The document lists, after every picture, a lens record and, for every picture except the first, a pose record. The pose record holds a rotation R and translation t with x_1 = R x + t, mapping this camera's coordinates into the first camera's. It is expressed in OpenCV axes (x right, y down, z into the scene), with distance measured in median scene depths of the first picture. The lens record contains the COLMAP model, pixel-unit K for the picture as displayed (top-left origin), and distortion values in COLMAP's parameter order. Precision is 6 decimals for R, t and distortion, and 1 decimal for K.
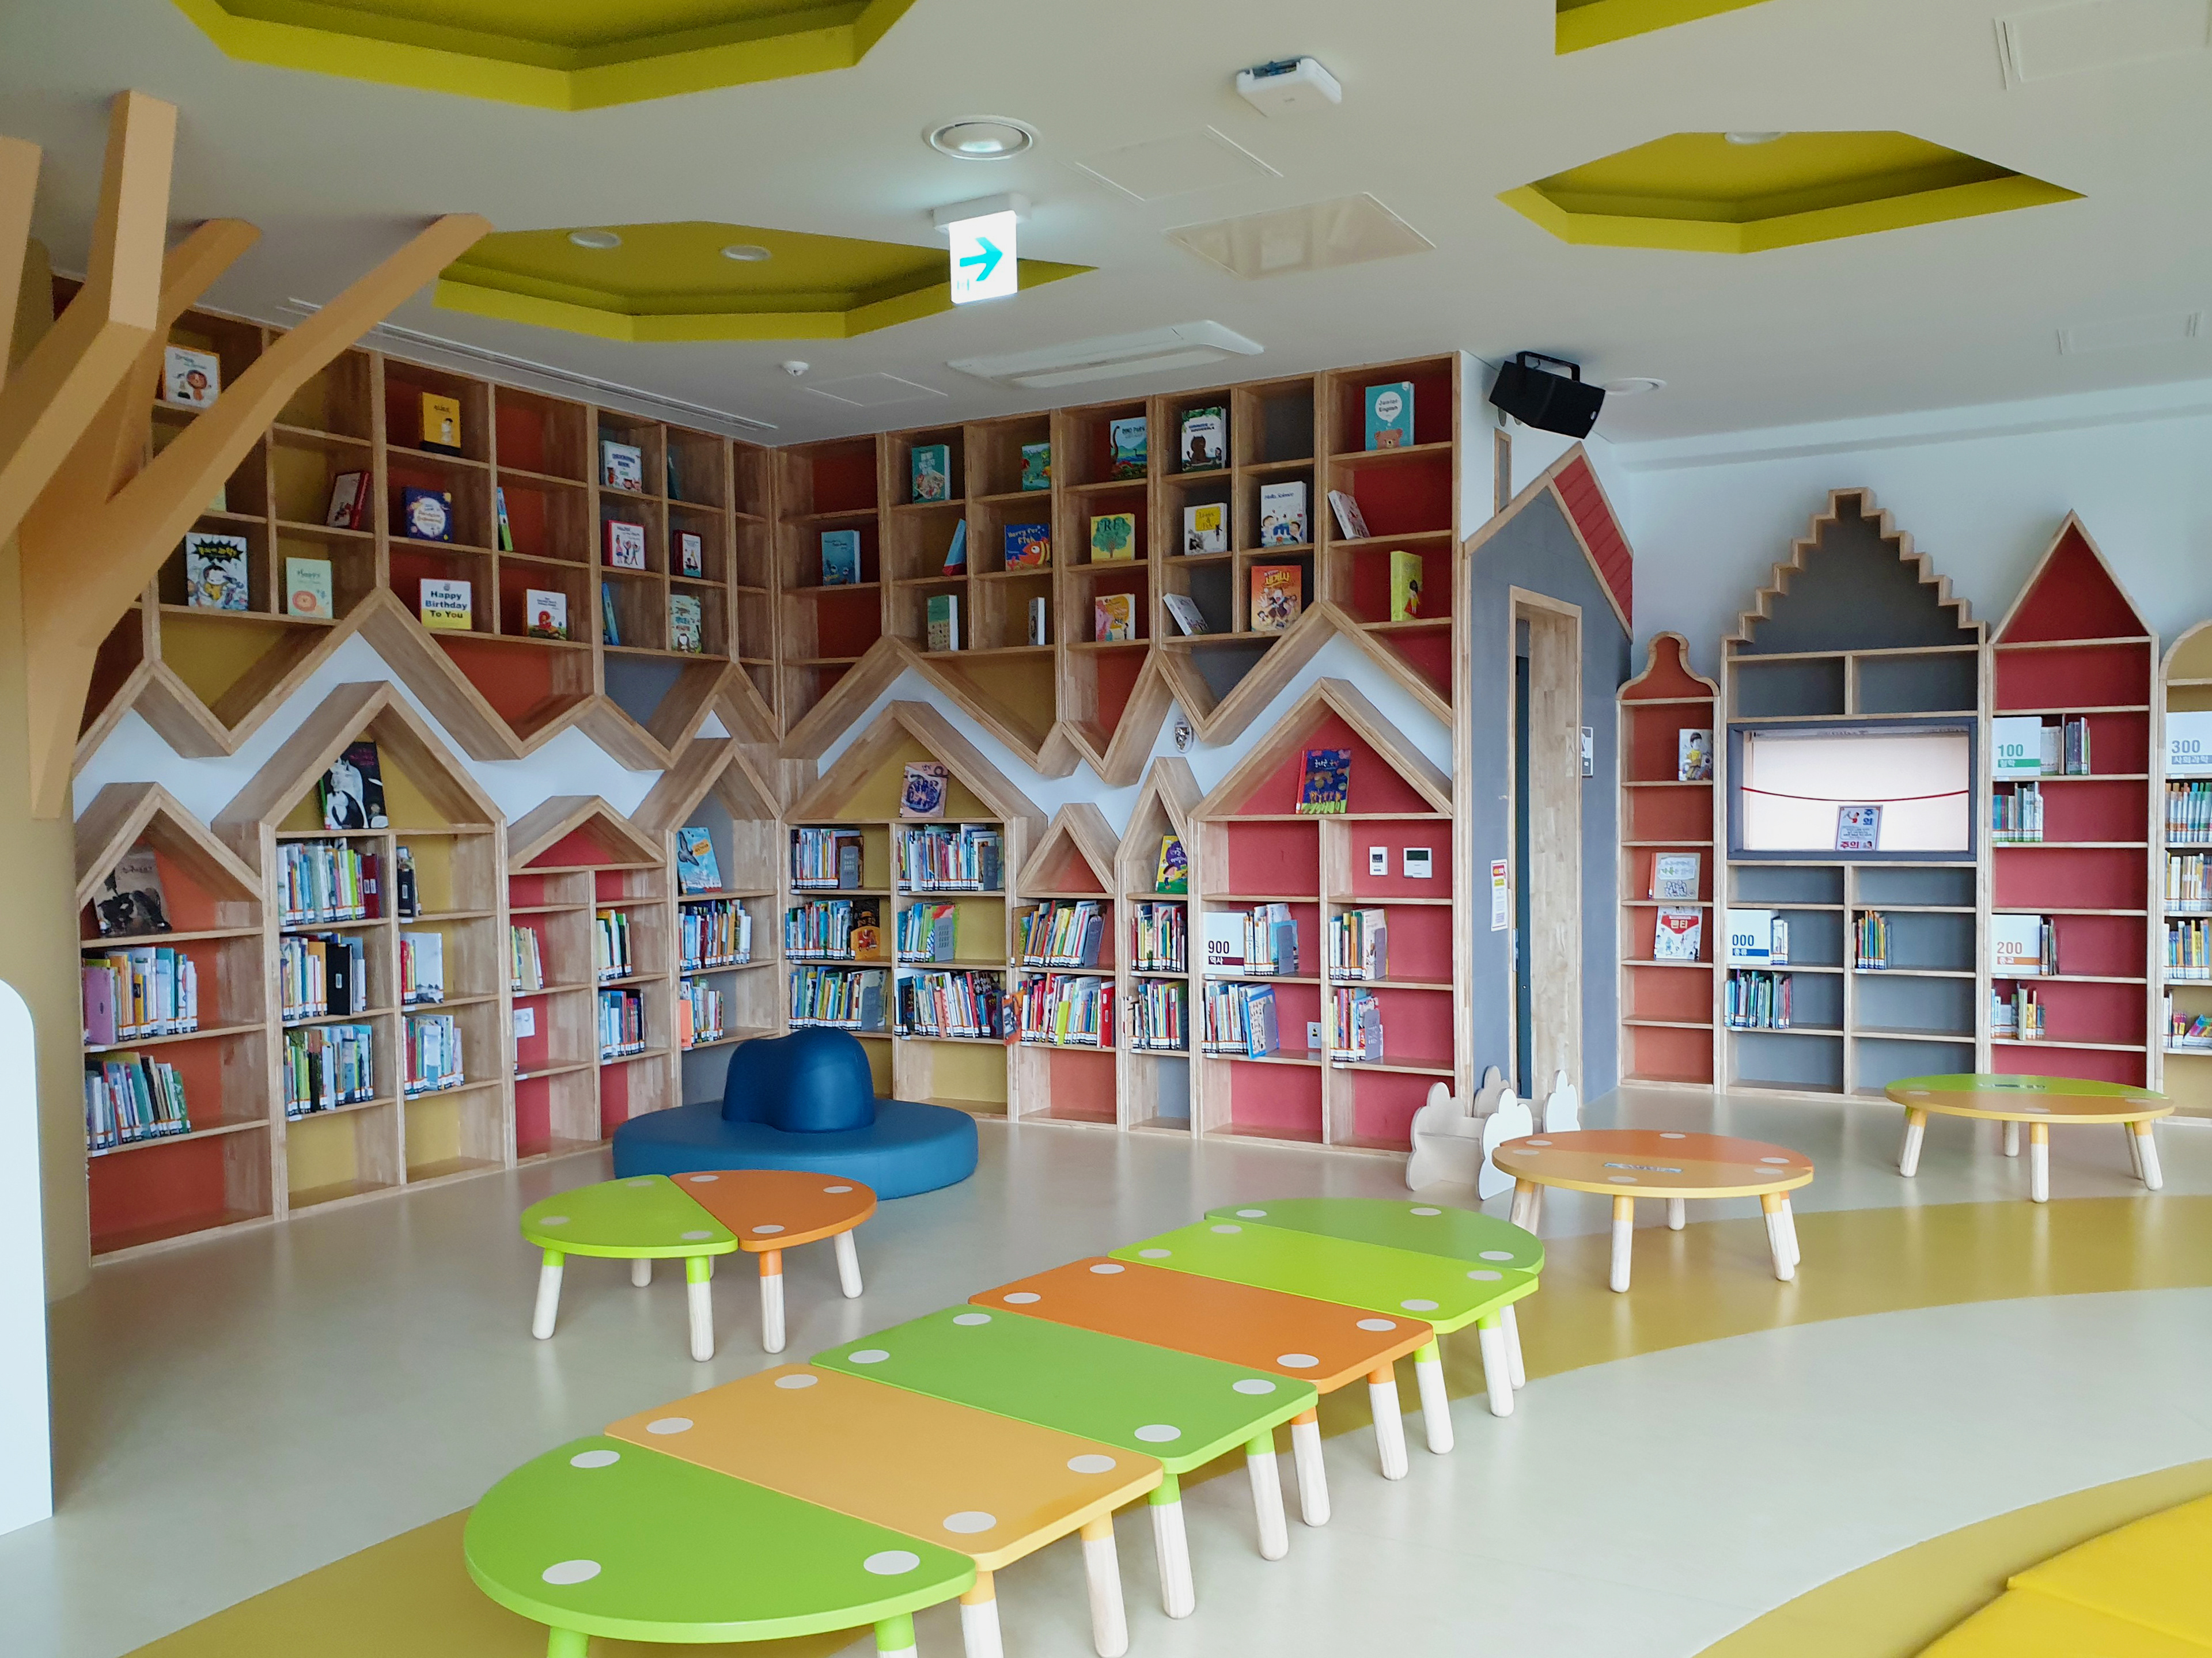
lens RADIAL K [[1699.4, 0, 1108.8], [0, 1699.4, 868.8], [0, 0, 1]] dist [0.023264, -0.005453]
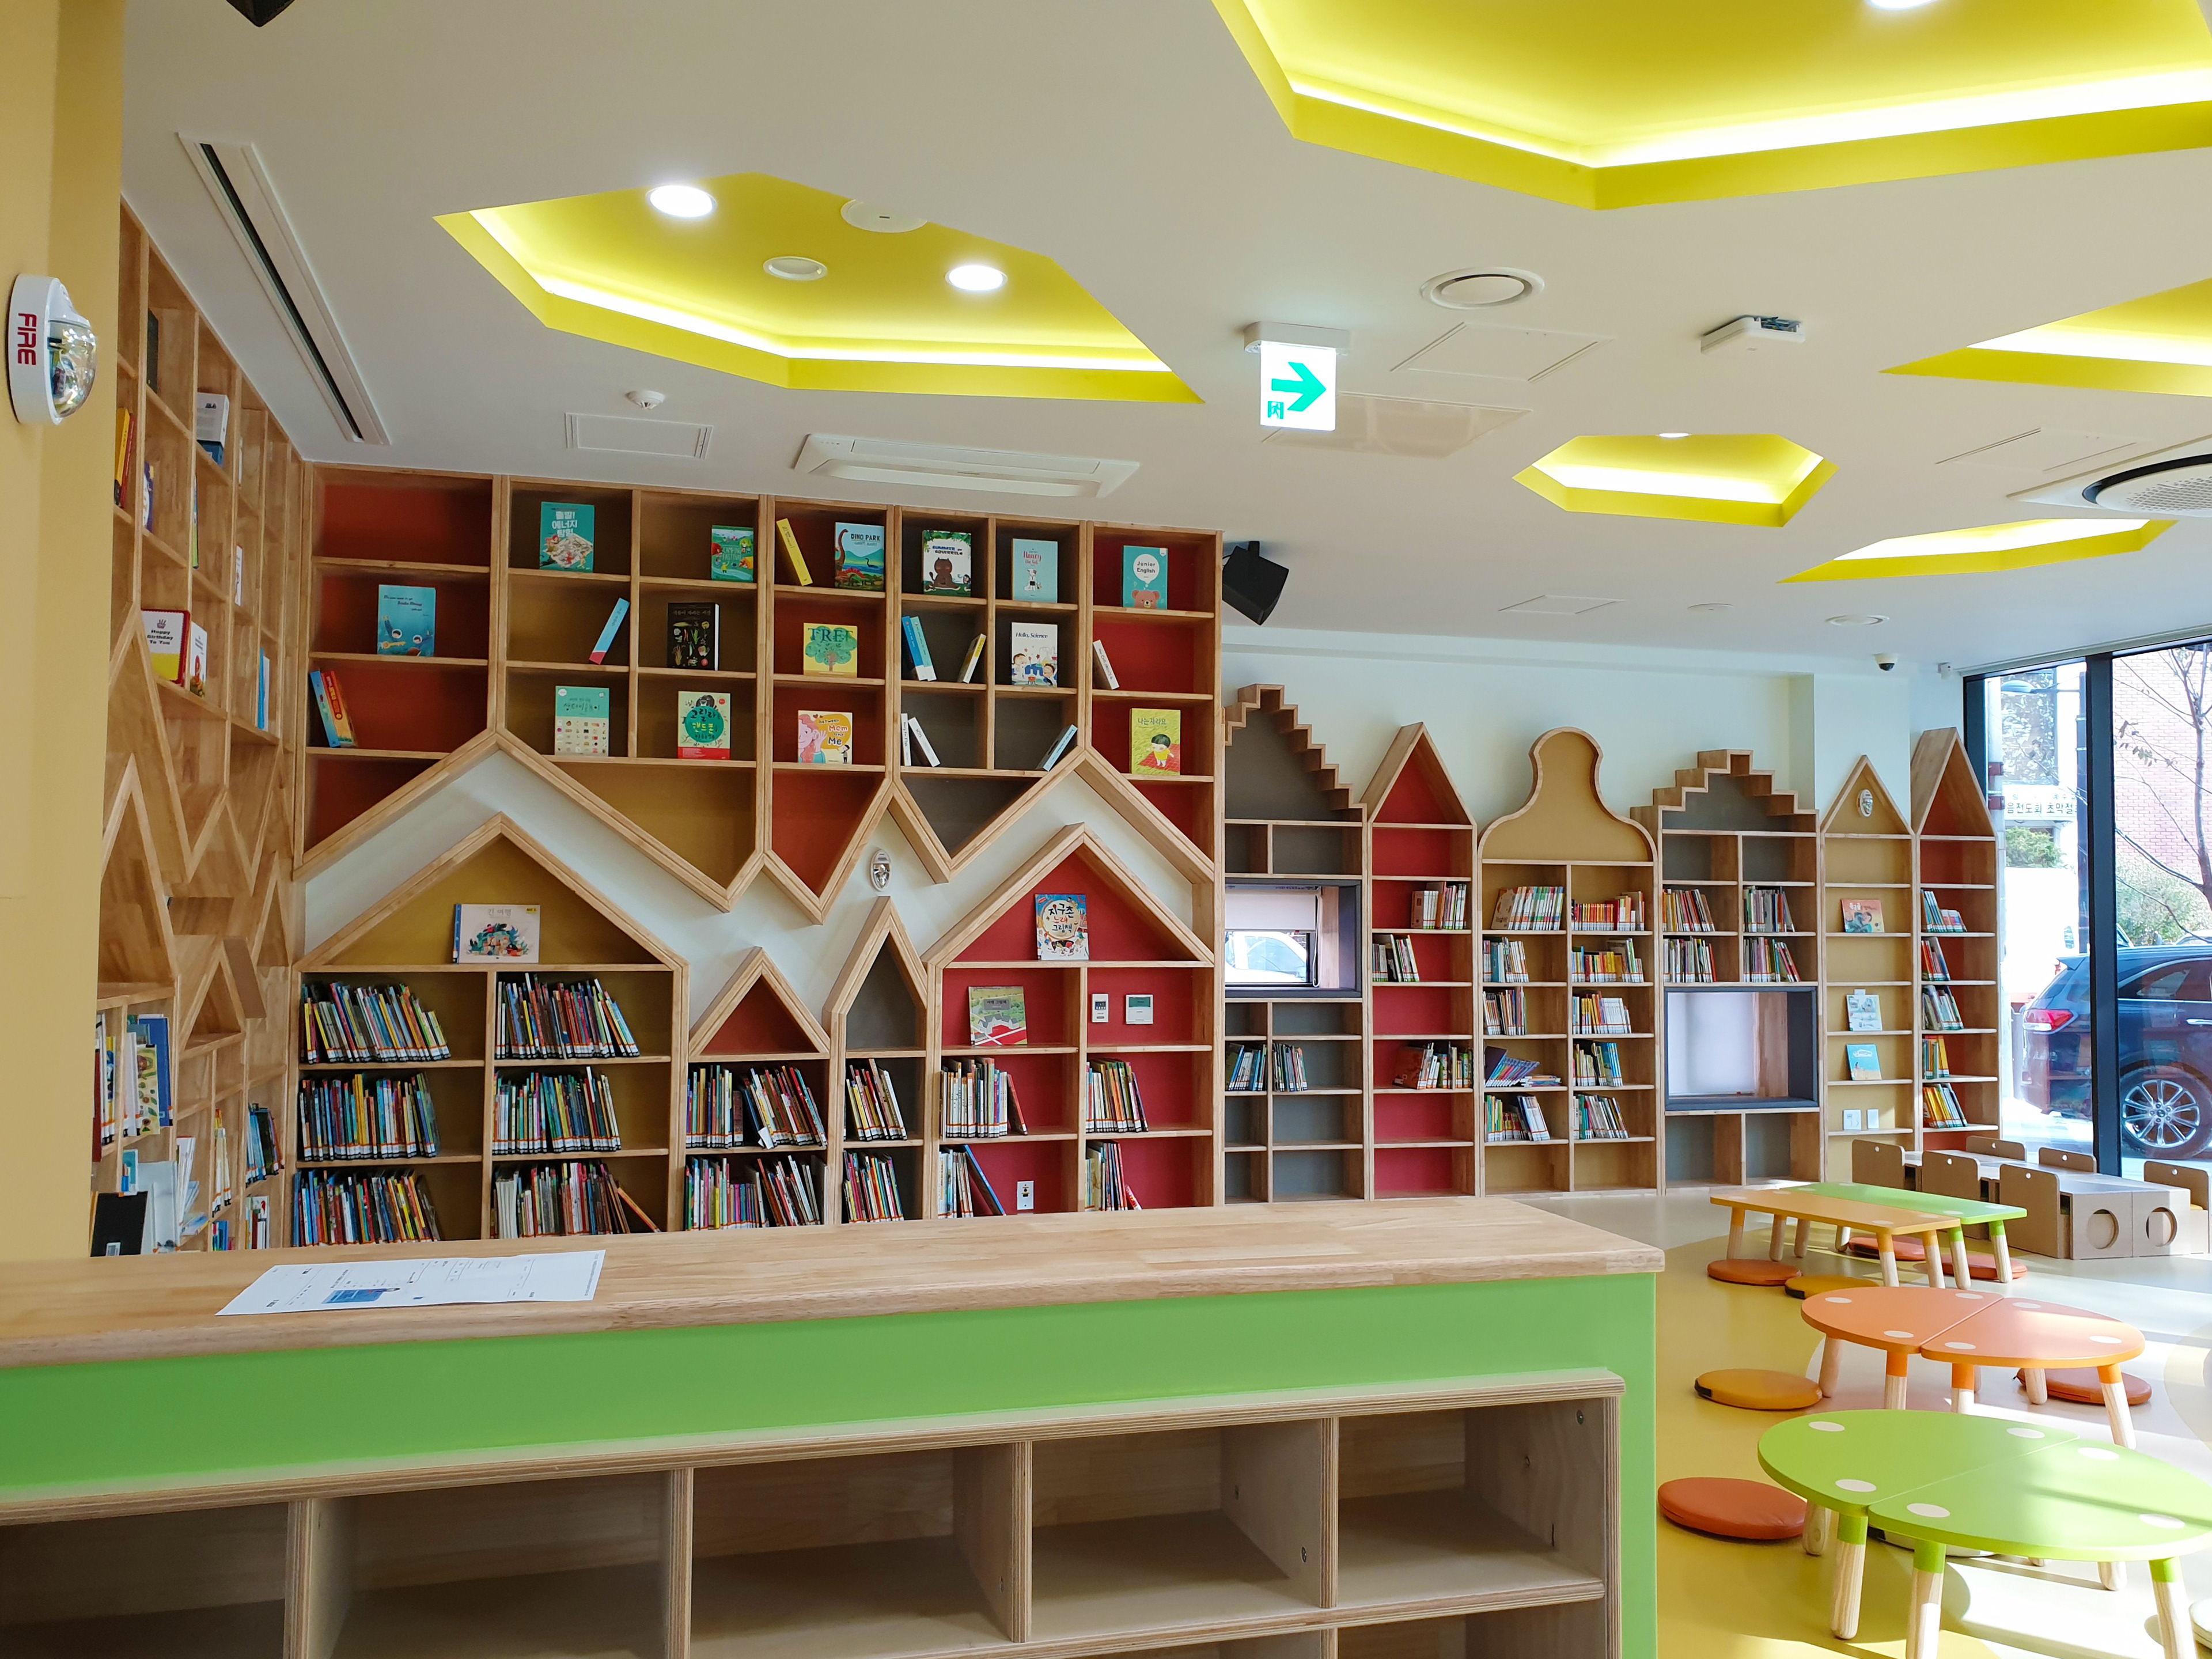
lens RADIAL K [[1699.6, 0, 1096.7], [0, 1699.6, 818.9], [0, 0, 1]] dist [0.023264, -0.005453]
pose [[0.692251, 0.057130, 0.719392, -0.456018], [0.016911, 0.995304, -0.095313, -0.015891], [-0.721459, 0.078146, 0.688034, 0.245983]]
